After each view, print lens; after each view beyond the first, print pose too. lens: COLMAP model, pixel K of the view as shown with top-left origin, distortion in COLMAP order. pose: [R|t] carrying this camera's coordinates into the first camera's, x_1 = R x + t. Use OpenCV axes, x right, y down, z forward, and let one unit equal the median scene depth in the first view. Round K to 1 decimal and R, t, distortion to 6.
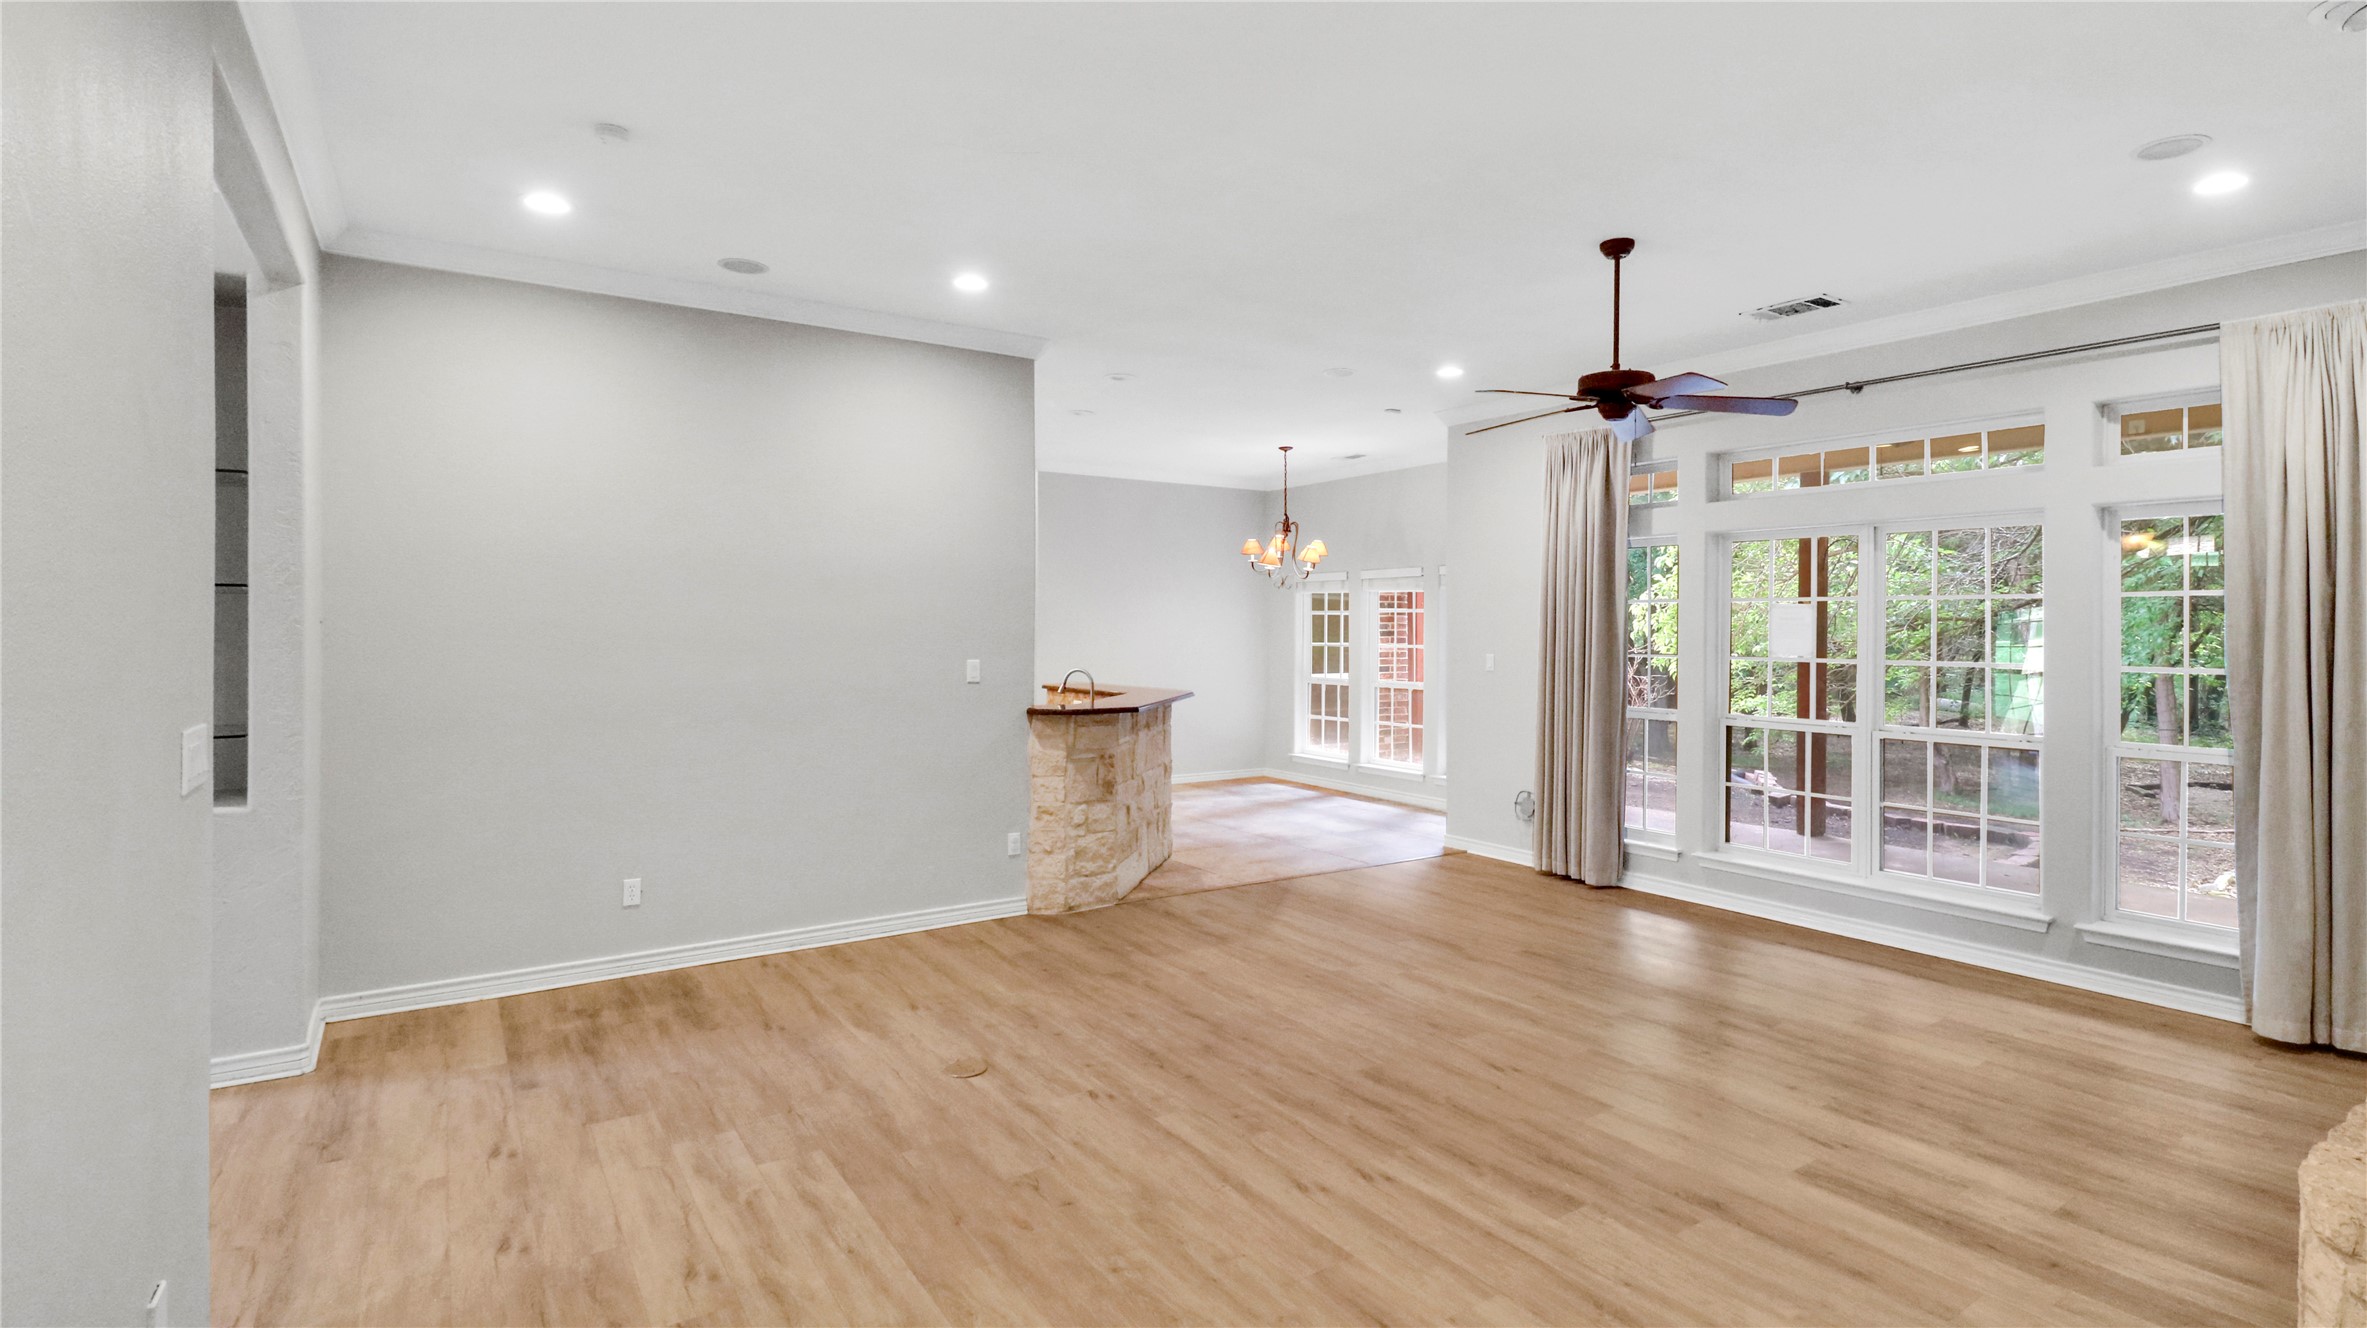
lens RADIAL K [[1109.2, 0, 1225.1], [0, 1109.2, 626.9], [0, 0, 1]] dist [0.002309, -0.011829]
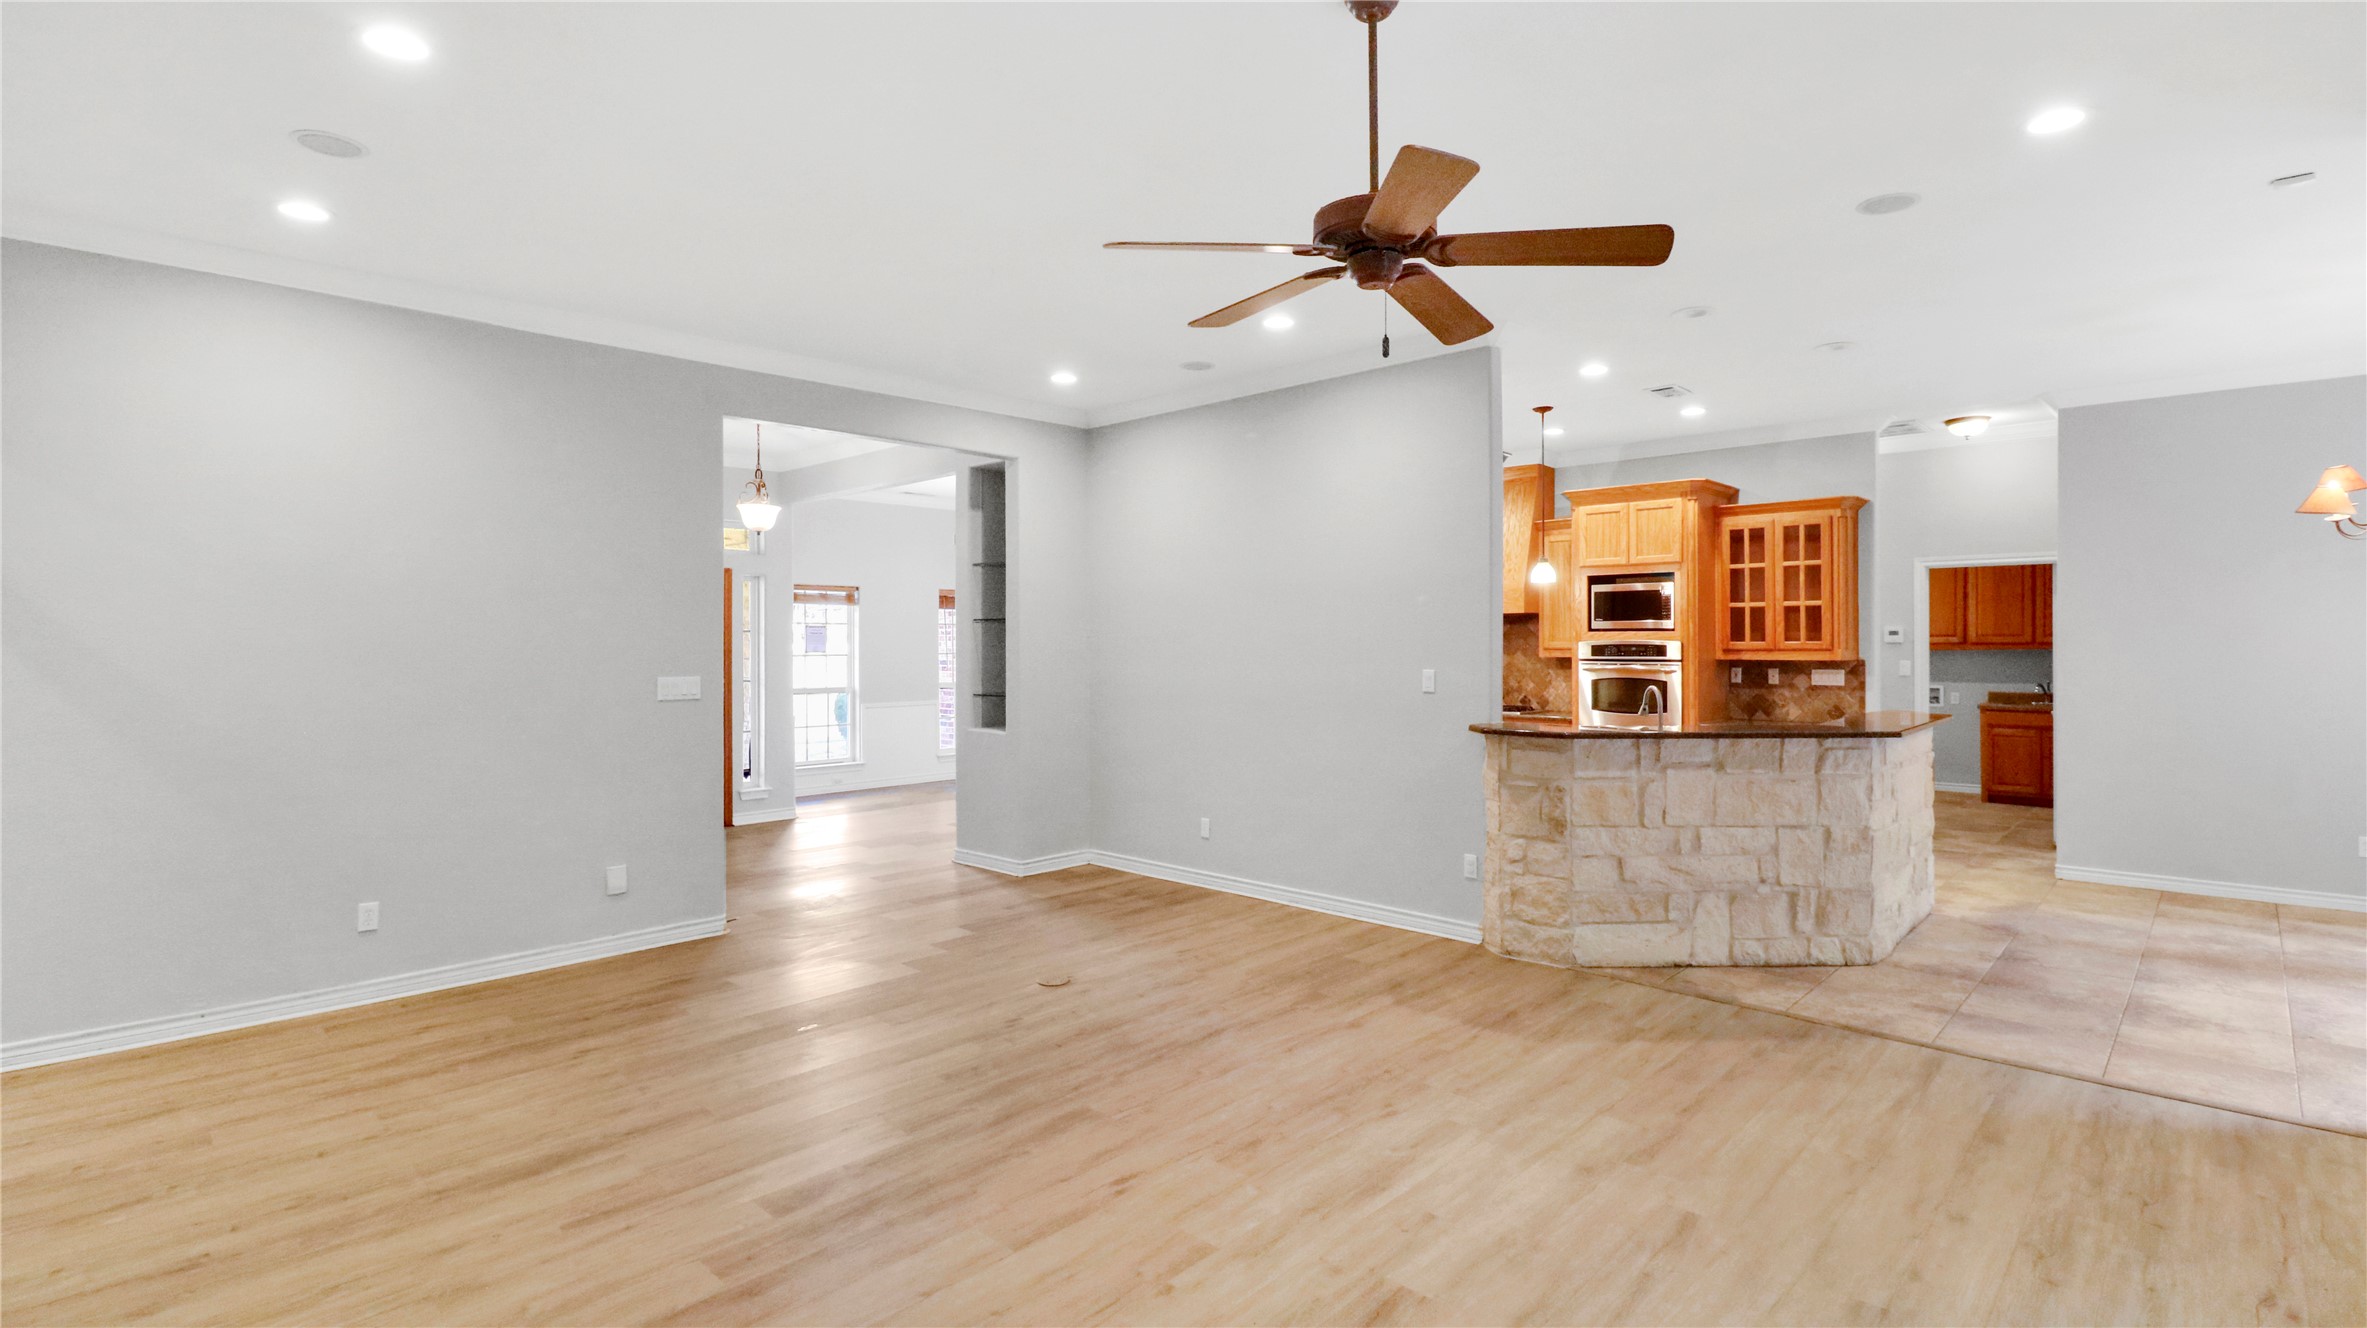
lens RADIAL K [[1106.0, 0, 1196.8], [0, 1106.0, 655.7], [0, 0, 1]] dist [-0.004319, -0.000379]
pose [[0.198951, 0.008963, -0.979968, 1.003310], [0.007191, 0.999918, 0.010605, 0.008198], [0.979983, -0.009157, 0.198871, 0.866316]]
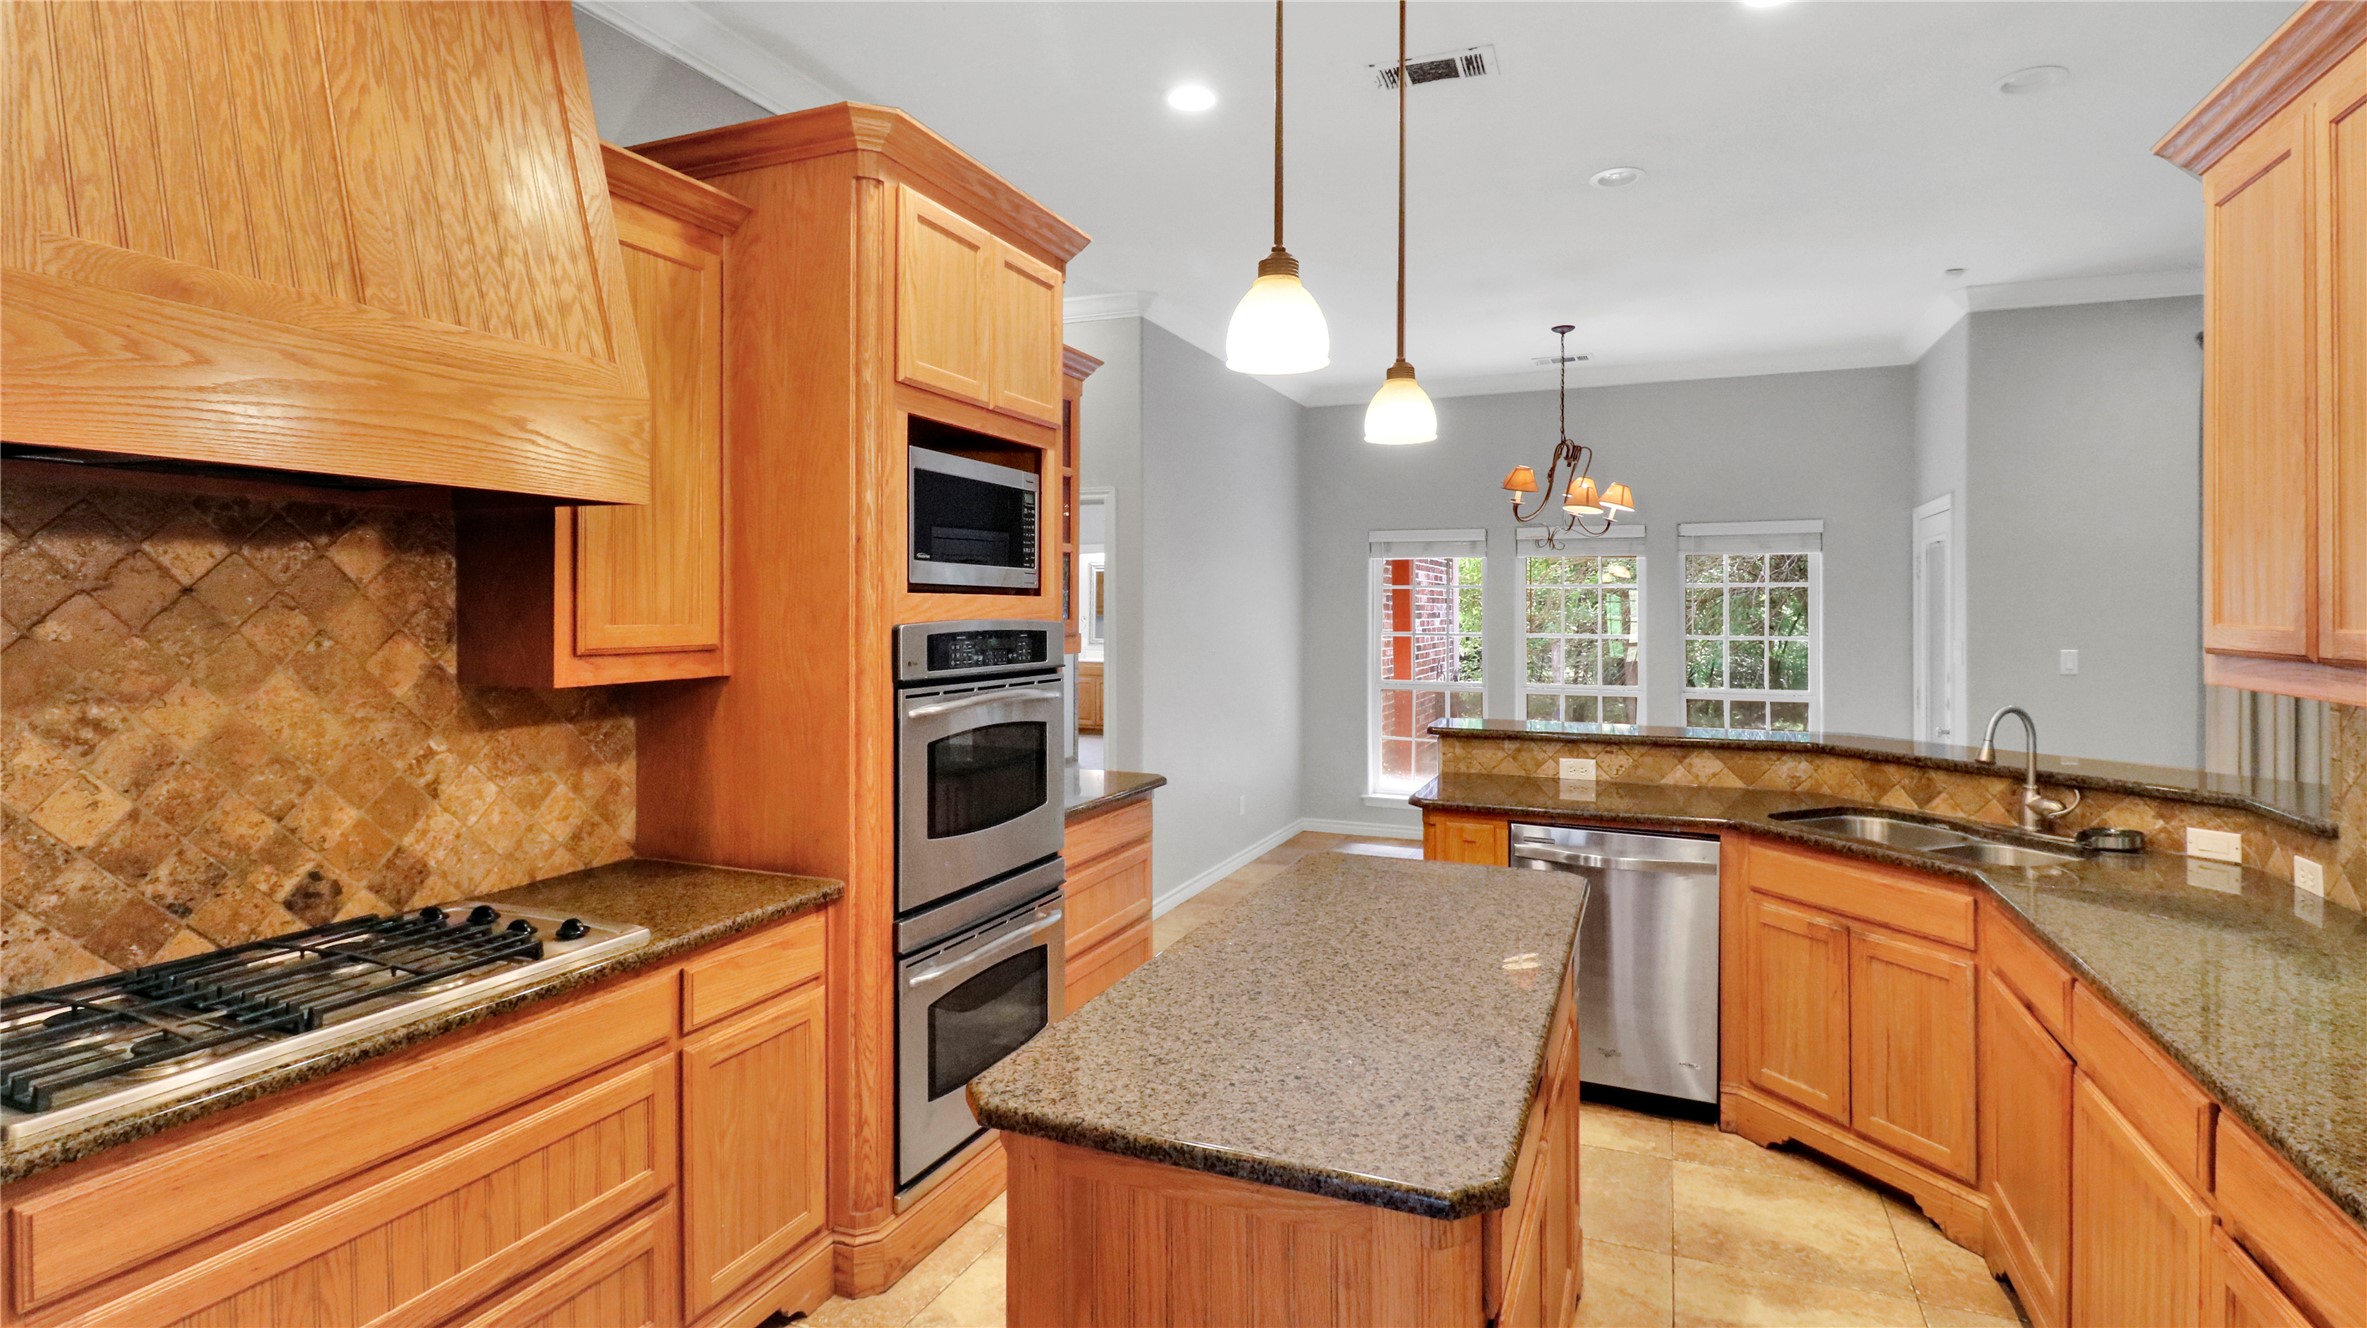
lens RADIAL K [[1109.2, 0, 1208.9], [0, 1109.2, 613.3], [0, 0, 1]] dist [0.002309, -0.011829]
pose [[0.844023, 0.000358, 0.536307, -1.093270], [-0.004216, 0.999973, 0.005969, -0.002008], [-0.536290, -0.007299, 0.844002, 1.359443]]
